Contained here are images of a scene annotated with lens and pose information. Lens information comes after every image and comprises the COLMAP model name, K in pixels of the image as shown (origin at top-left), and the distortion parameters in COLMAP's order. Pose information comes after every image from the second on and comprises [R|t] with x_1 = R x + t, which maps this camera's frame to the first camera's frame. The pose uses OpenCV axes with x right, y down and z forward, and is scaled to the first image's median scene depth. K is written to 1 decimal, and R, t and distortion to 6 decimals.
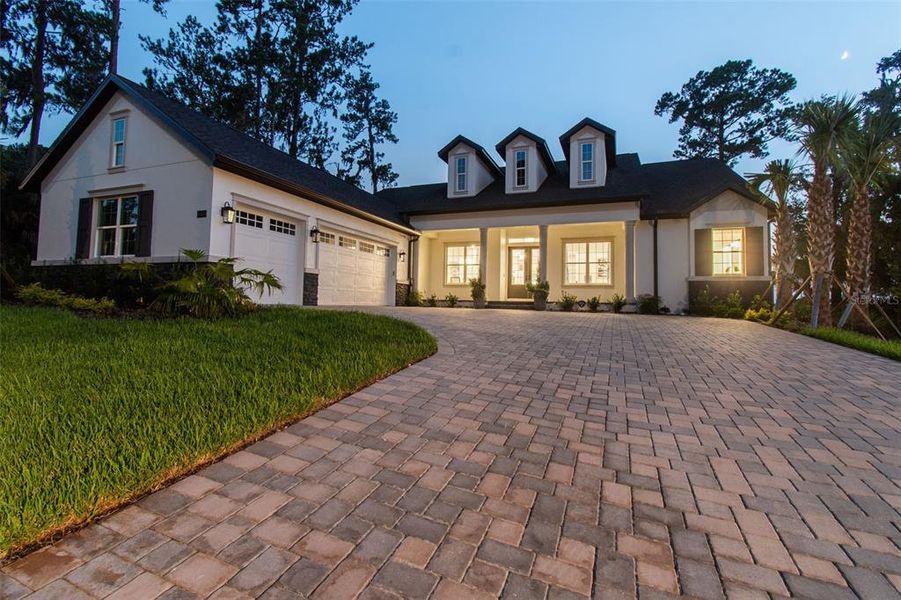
lens RADIAL K [[405.6, 0, 434.7], [0, 405.6, 275.7], [0, 0, 1]] dist [0.002300, 0.000157]
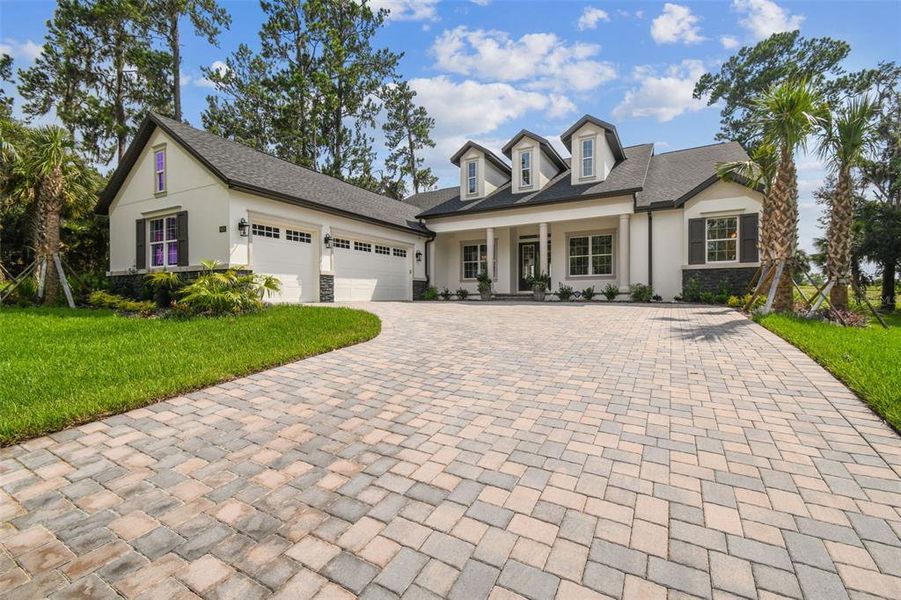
lens RADIAL K [[381.0, 0, 449.8], [0, 381.0, 293.6], [0, 0, 1]] dist [0.019956, -0.007979]
pose [[0.992929, -0.028091, -0.115338, 0.147399], [0.034961, 0.997705, 0.057982, -0.003258], [0.113445, -0.061605, 0.991633, -0.040098]]
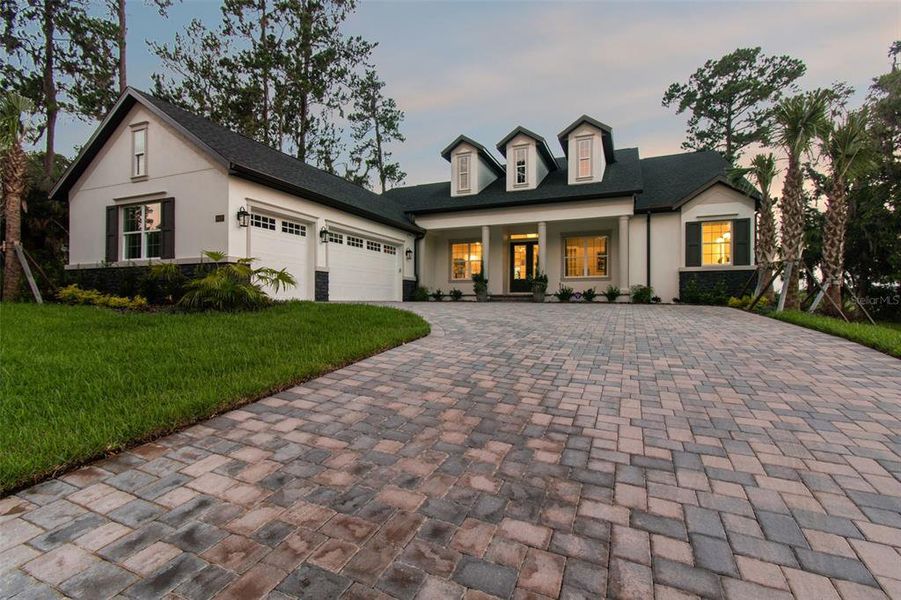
lens RADIAL K [[405.6, 0, 442.0], [0, 405.6, 293.2], [0, 0, 1]] dist [0.002300, 0.000157]
pose [[0.999693, -0.019856, -0.014847, 0.023995], [0.020540, 0.998661, 0.047472, 0.006093], [0.013885, -0.047763, 0.998762, -0.061878]]
